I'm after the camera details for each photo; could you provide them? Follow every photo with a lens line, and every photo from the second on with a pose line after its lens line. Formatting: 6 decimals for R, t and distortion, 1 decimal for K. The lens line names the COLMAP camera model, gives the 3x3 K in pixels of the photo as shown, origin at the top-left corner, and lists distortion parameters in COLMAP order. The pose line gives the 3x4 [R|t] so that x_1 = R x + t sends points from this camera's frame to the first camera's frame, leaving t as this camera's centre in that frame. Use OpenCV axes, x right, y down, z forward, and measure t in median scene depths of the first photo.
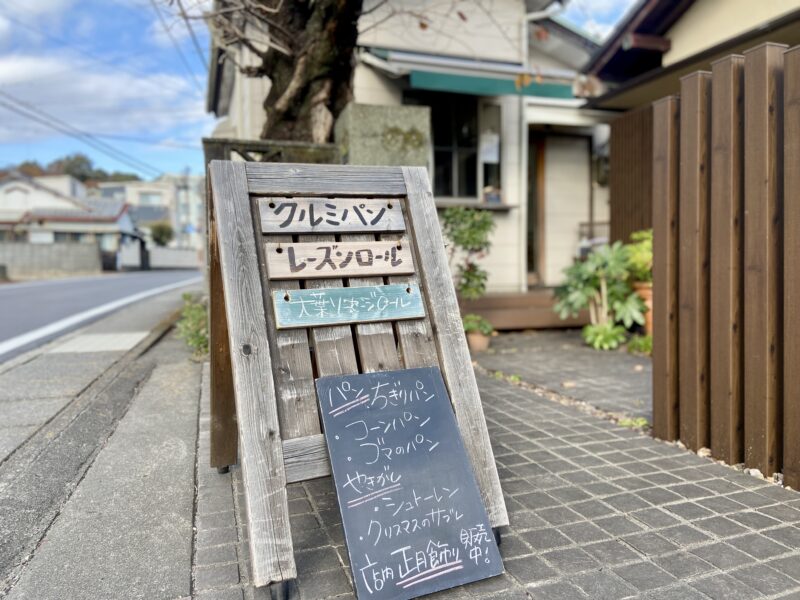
lens RADIAL K [[604.4, 0, 400.0], [0, 604.4, 300.0], [0, 0, 1]] dist [0.078614, -0.001250]
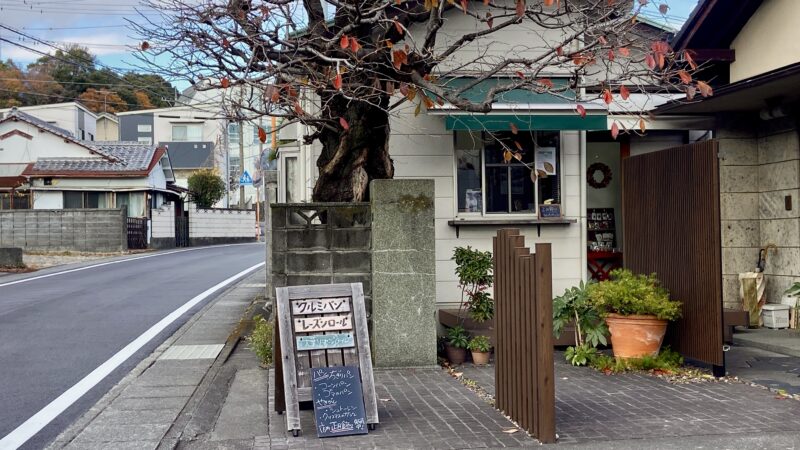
lens RADIAL K [[1203.9, 0, 400.0], [0, 1203.9, 225.0], [0, 0, 1]] dist [-0.018585, 2.490356]
pose [[0.980988, -0.002162, -0.194058, 1.192602], [-0.005399, 0.999247, -0.038425, -0.284868], [0.193995, 0.038742, 0.980237, -3.896864]]
